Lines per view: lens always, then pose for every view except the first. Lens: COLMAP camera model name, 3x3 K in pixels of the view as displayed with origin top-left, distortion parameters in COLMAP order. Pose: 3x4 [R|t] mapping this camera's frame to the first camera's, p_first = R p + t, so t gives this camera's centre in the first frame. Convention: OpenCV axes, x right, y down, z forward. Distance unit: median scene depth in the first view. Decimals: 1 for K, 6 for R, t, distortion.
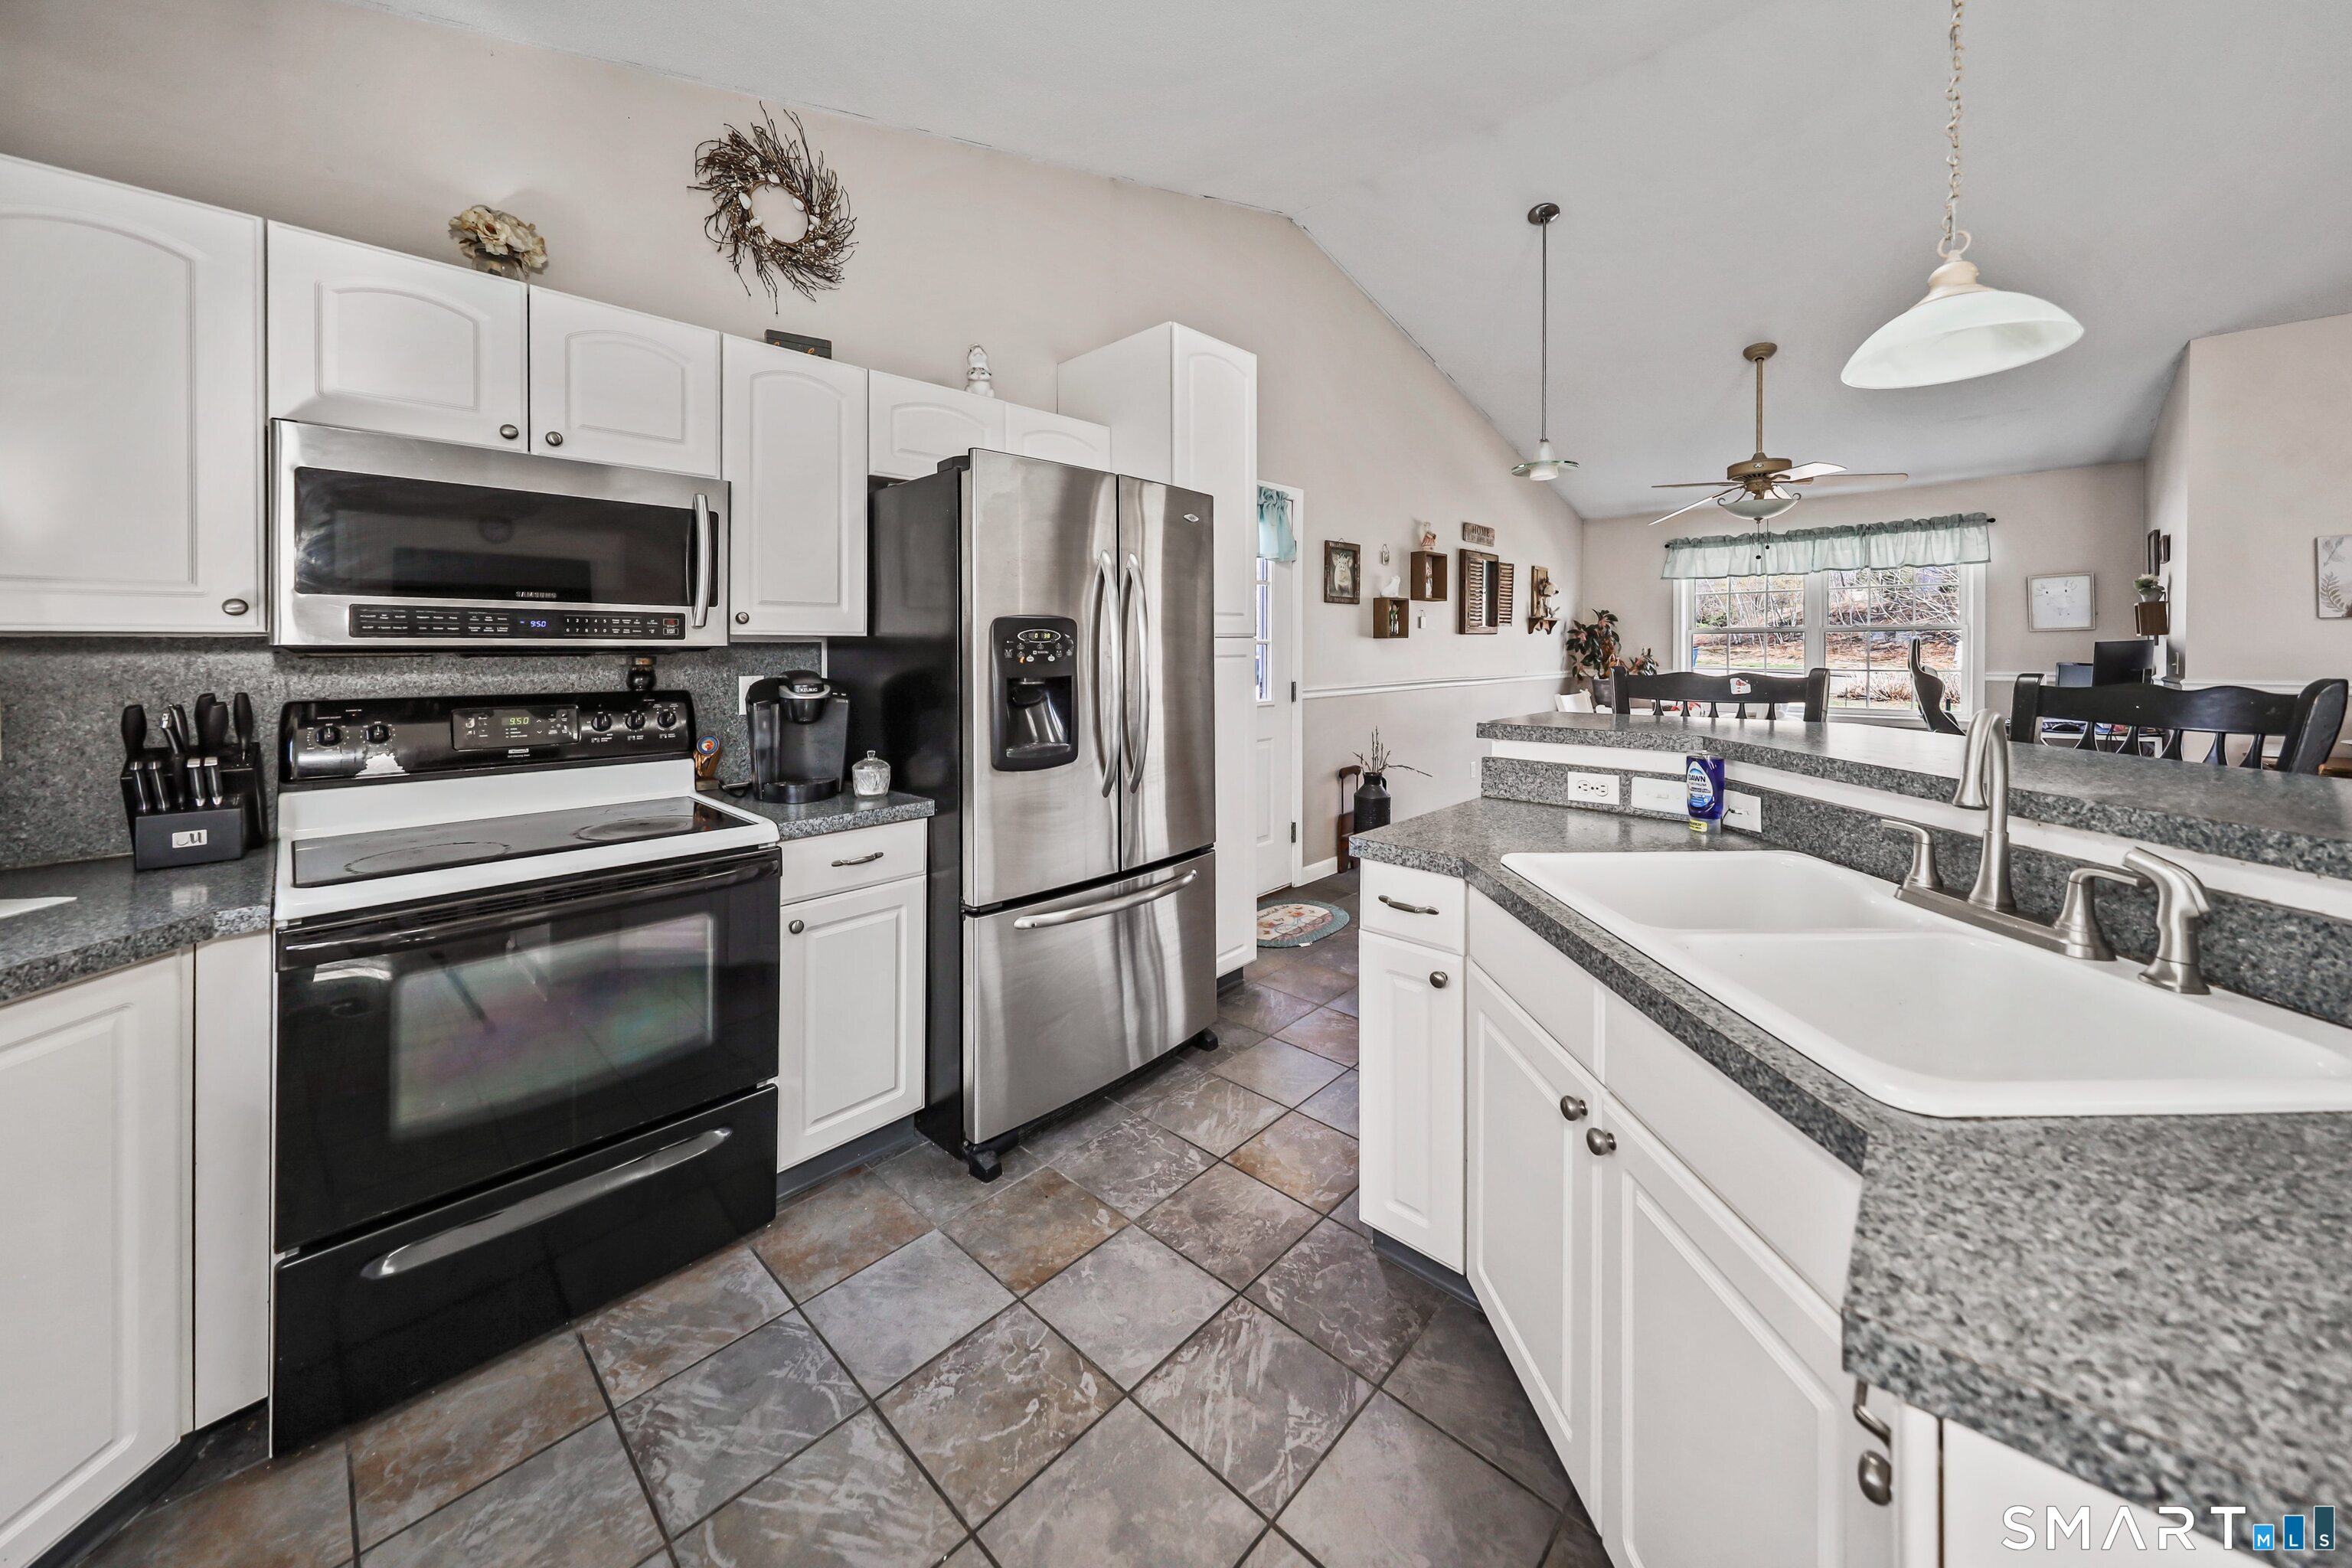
lens RADIAL K [[833.3, 0, 1189.7], [0, 833.3, 644.5], [0, 0, 1]] dist [0.000571, -0.000012]
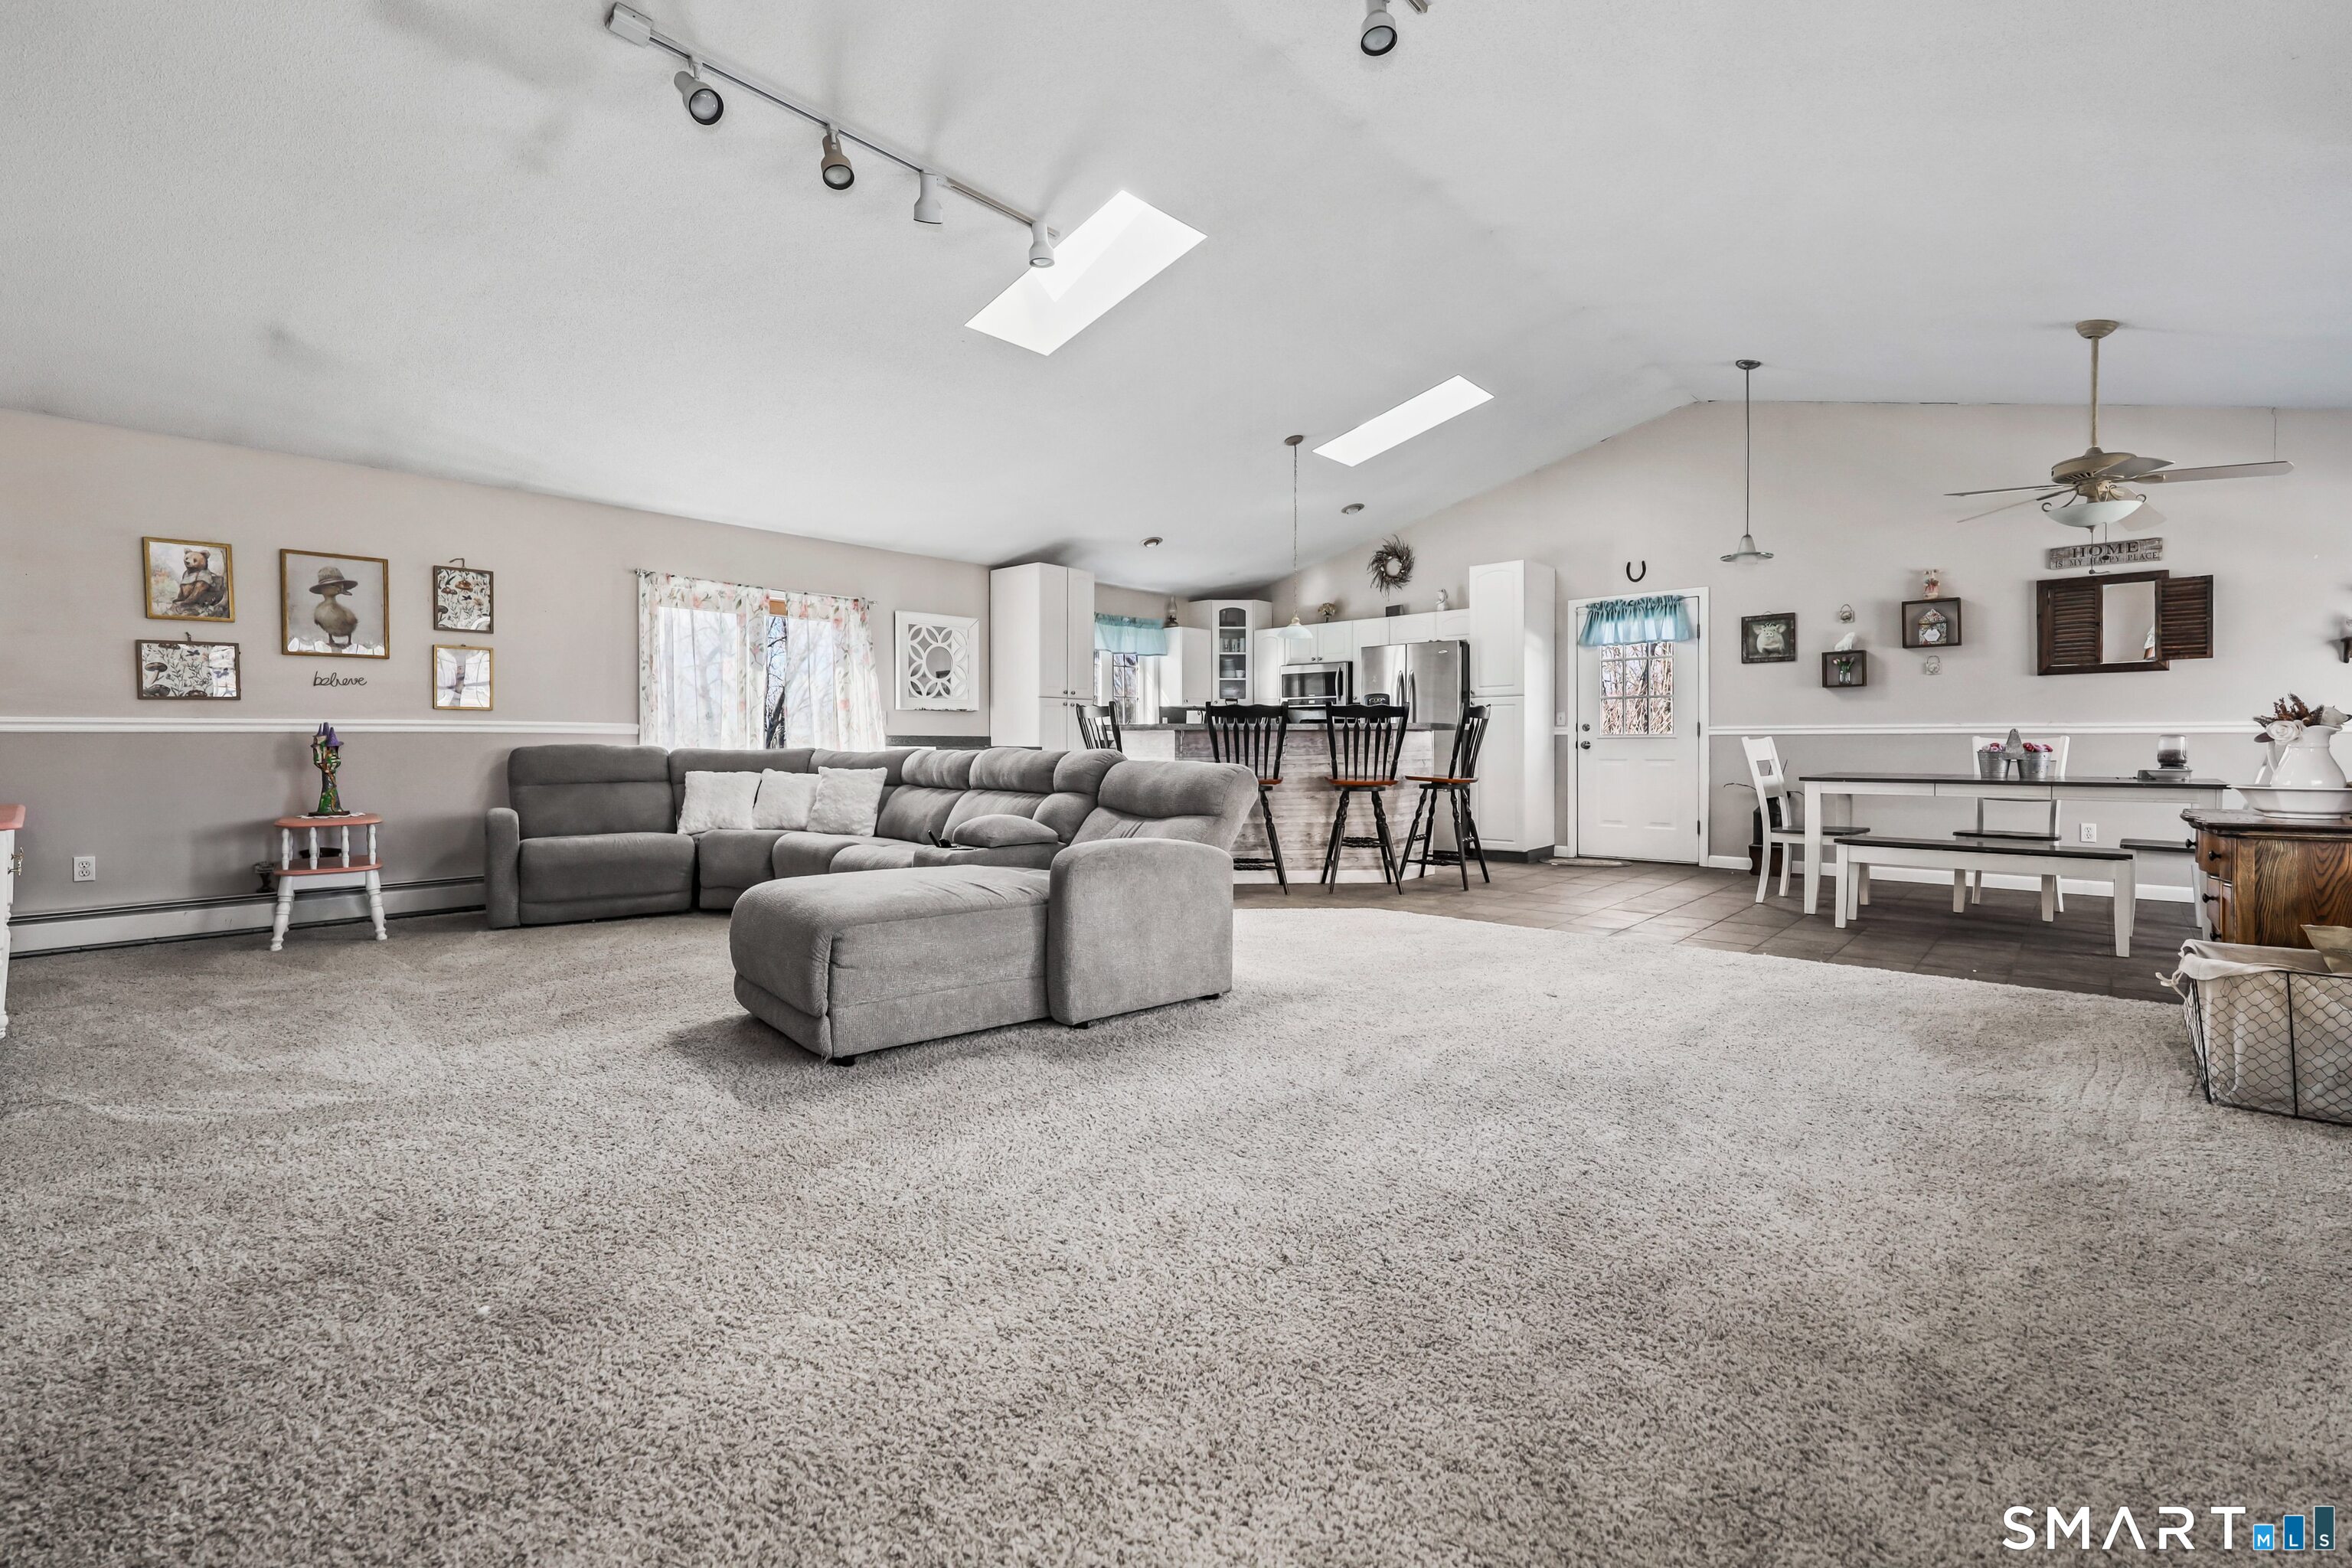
lens RADIAL K [[1025.1, 0, 1129.8], [0, 1025.1, 760.1], [0, 0, 1]] dist [0.007783, -0.001887]
pose [[-0.022243, 0.020925, -0.999534, 3.821972], [0.005016, 0.999771, 0.020819, 0.135155], [0.999740, -0.004550, -0.022343, 0.111395]]
